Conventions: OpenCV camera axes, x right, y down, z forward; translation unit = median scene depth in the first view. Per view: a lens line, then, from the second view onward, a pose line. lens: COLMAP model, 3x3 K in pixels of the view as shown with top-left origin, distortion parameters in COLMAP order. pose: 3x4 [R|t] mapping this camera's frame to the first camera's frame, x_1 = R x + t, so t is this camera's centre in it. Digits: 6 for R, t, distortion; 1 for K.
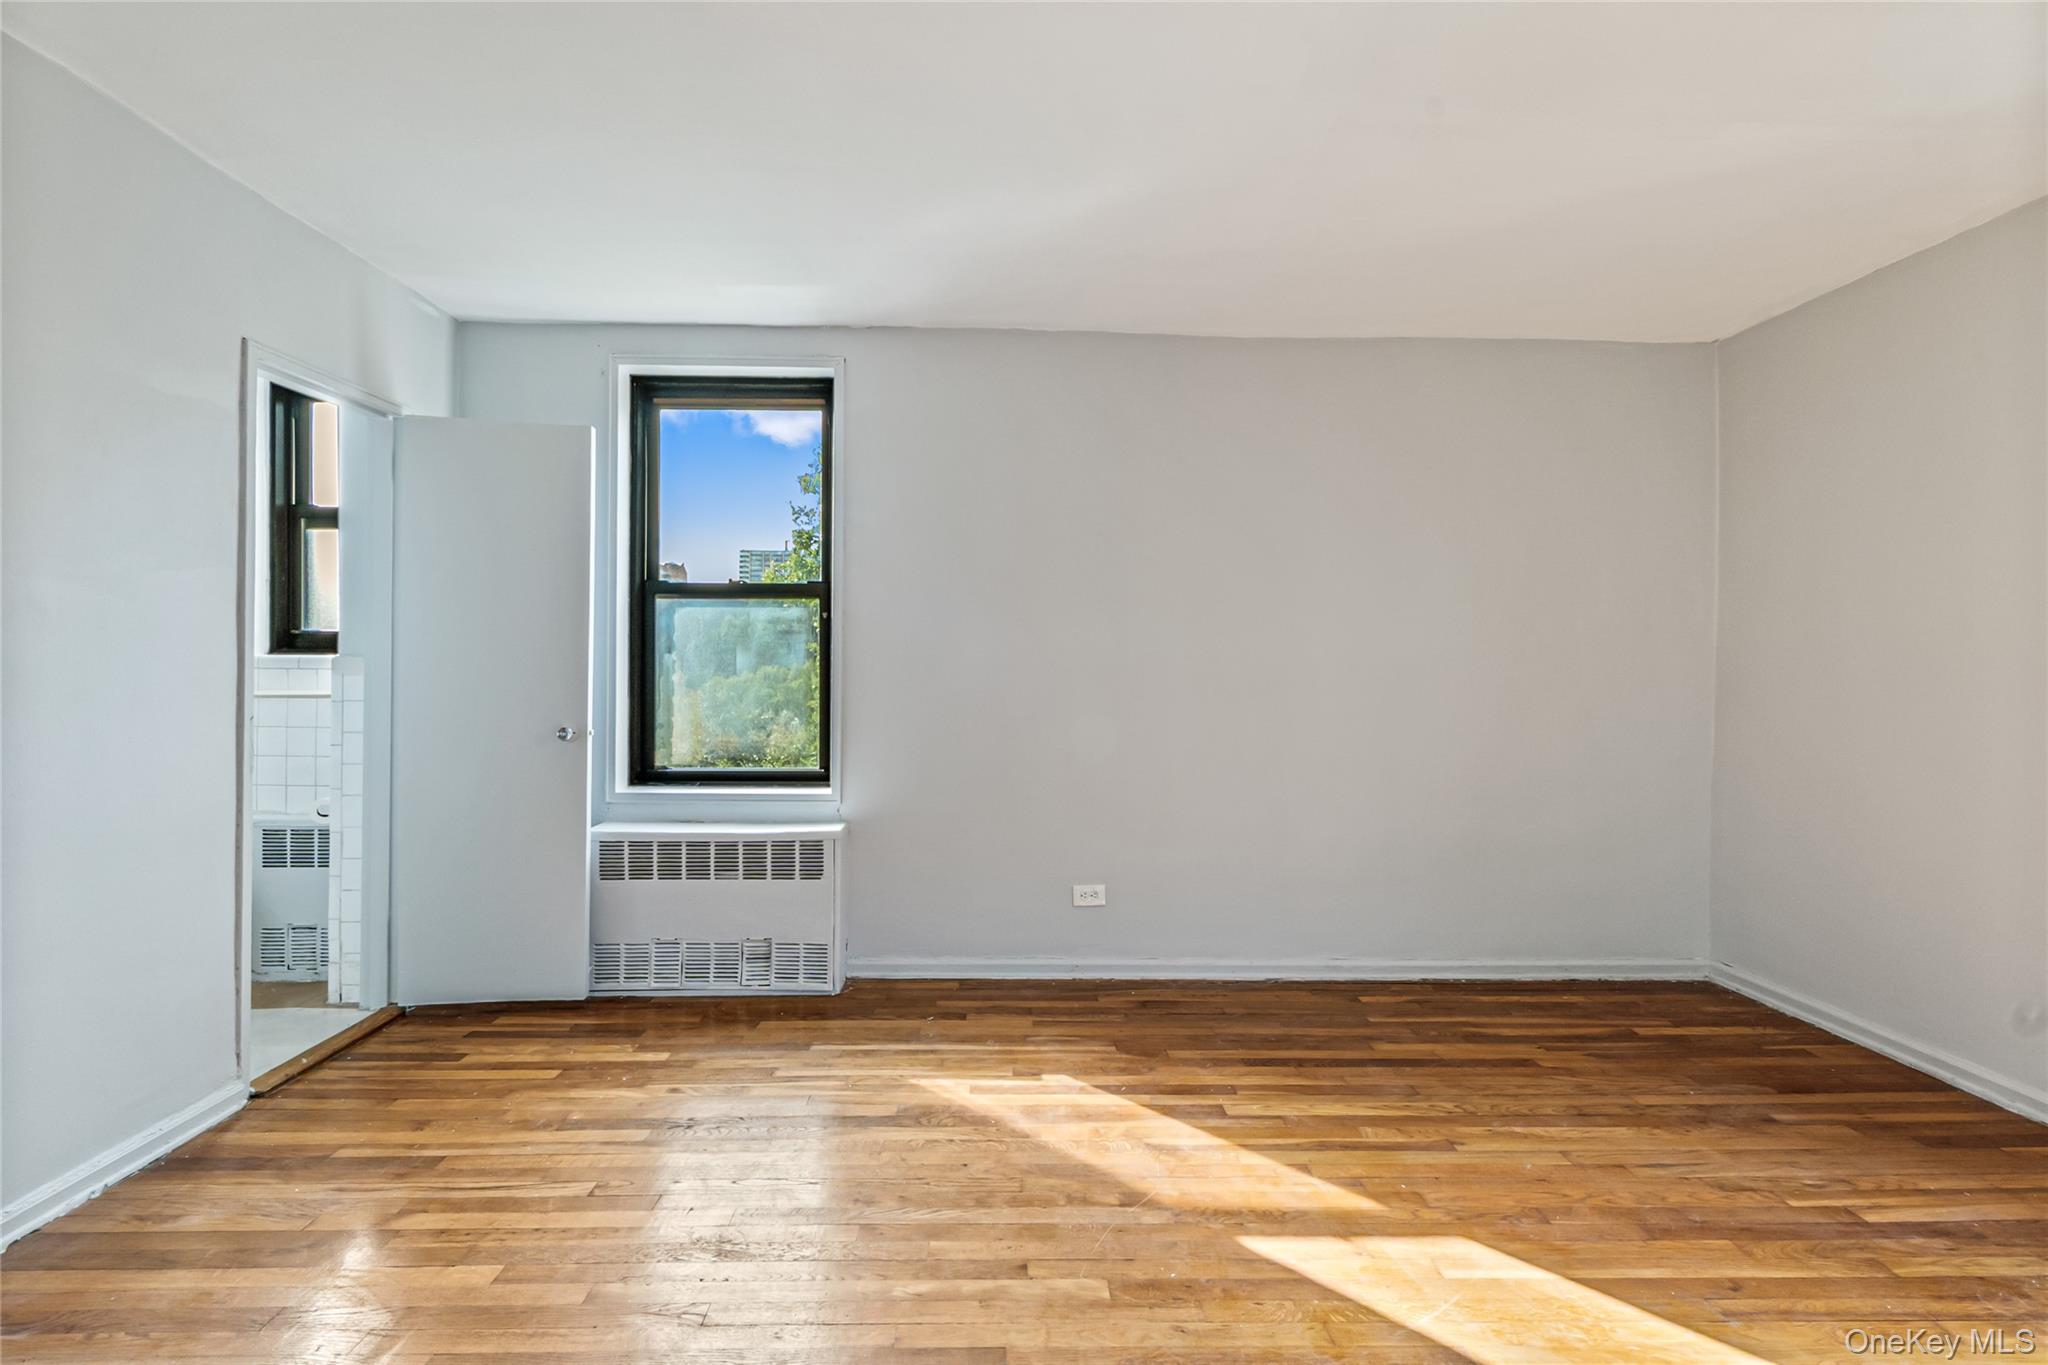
lens RADIAL K [[881.0, 0, 1016.0], [0, 881.0, 676.3], [0, 0, 1]] dist [0.003346, 0.001390]
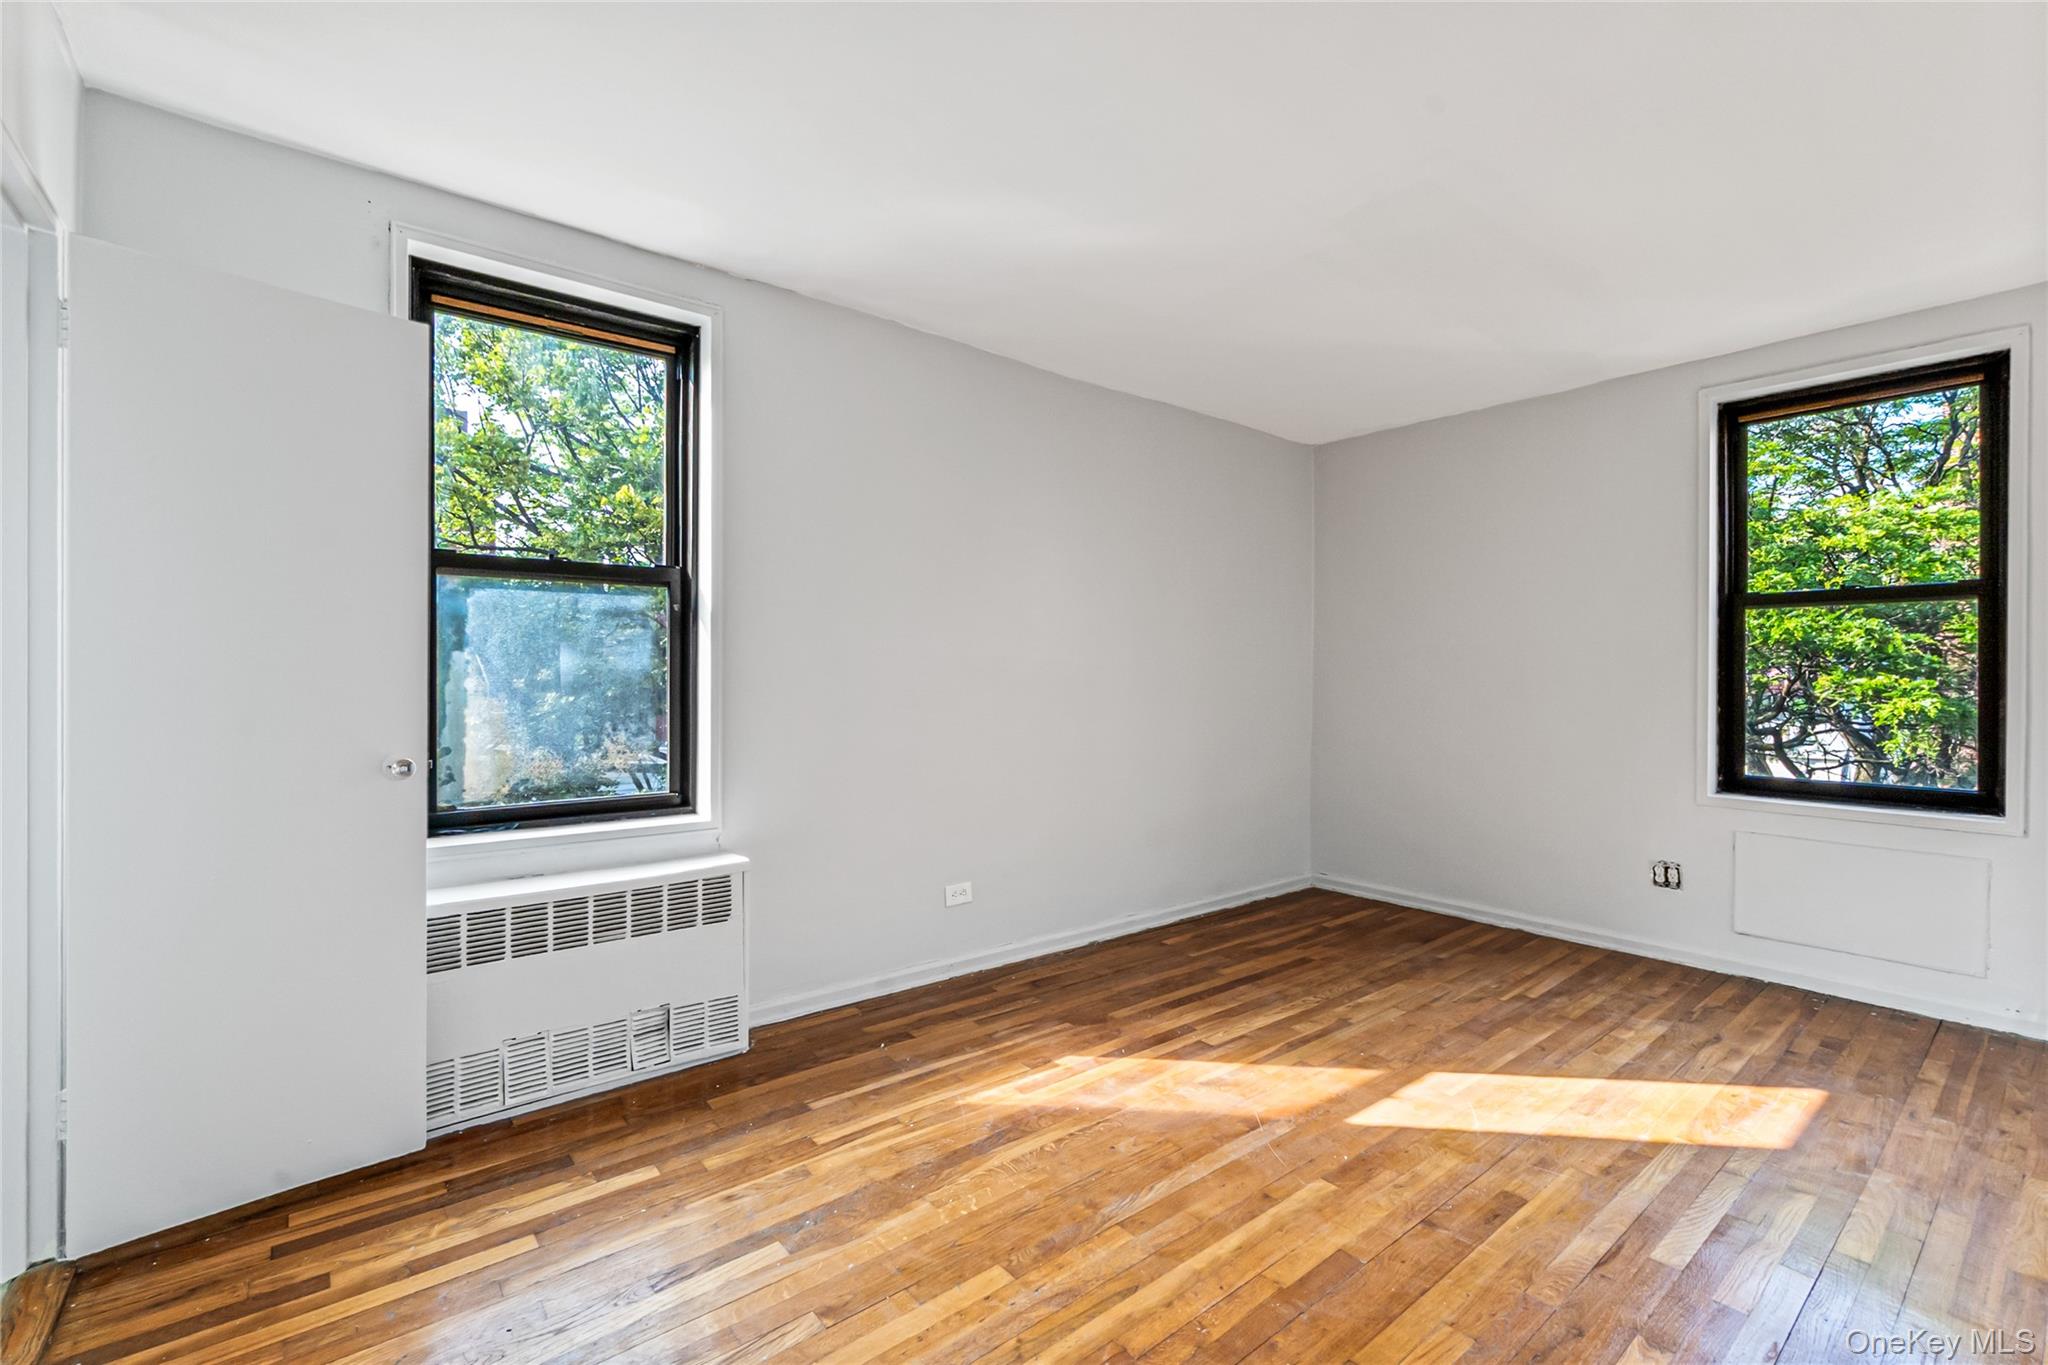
lens RADIAL K [[881.0, 0, 1010.2], [0, 881.0, 682.3], [0, 0, 1]] dist [0.003346, 0.001390]
pose [[0.797870, -0.008371, 0.602772, -0.540662], [0.007451, 0.999964, 0.004024, -0.000246], [-0.602784, 0.001281, 0.797904, 0.167450]]
